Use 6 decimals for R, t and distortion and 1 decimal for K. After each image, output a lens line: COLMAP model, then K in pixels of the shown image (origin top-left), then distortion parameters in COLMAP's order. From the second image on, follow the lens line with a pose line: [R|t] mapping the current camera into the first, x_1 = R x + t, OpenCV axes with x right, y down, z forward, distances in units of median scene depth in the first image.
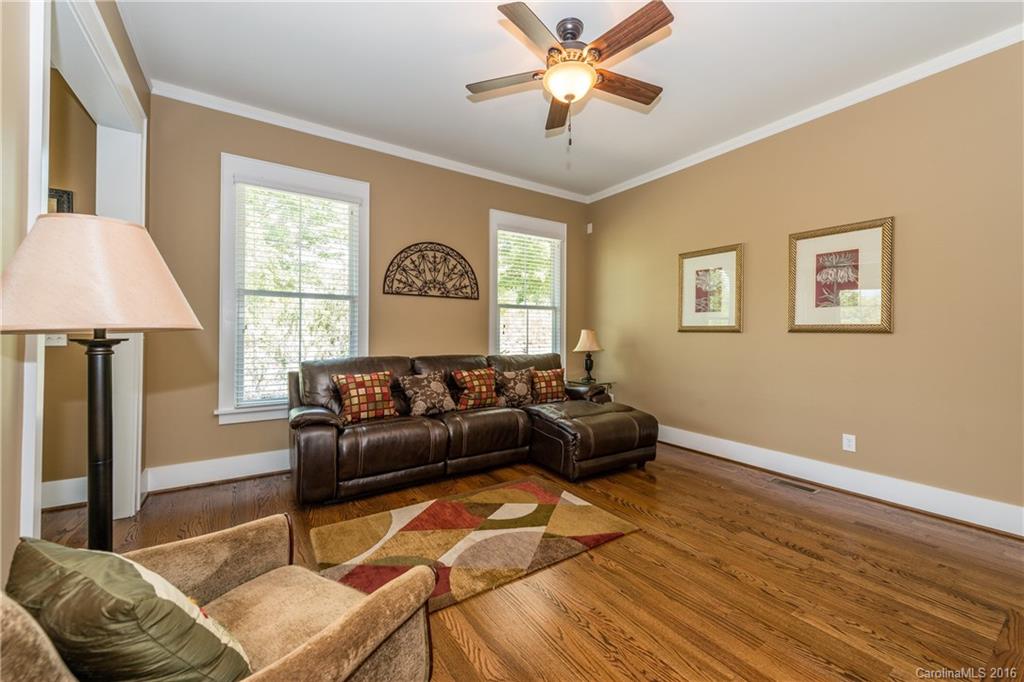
lens RADIAL K [[406.7, 0, 542.6], [0, 406.7, 339.1], [0, 0, 1]] dist [0.001023, 0.000071]
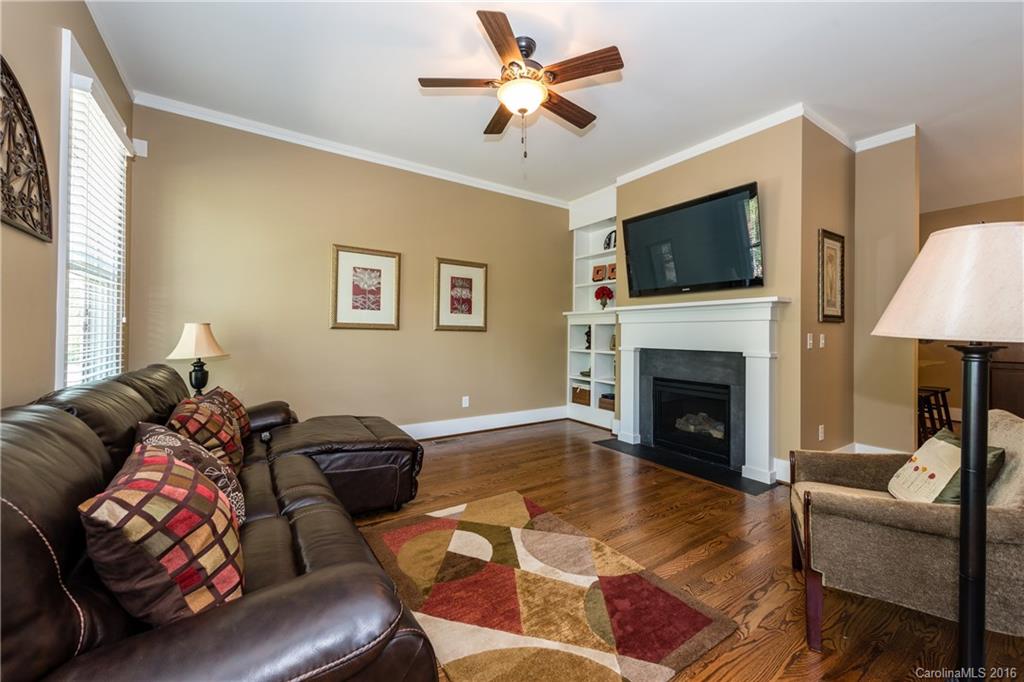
lens RADIAL K [[401.8, 0, 511.3], [0, 401.8, 339.7], [0, 0, 1]] dist [0.002354, 0.000219]
pose [[0.036410, -0.022103, 0.999092, -0.786037], [0.003549, 0.999752, 0.021988, -0.016148], [-0.999331, 0.002746, 0.036479, 0.782510]]
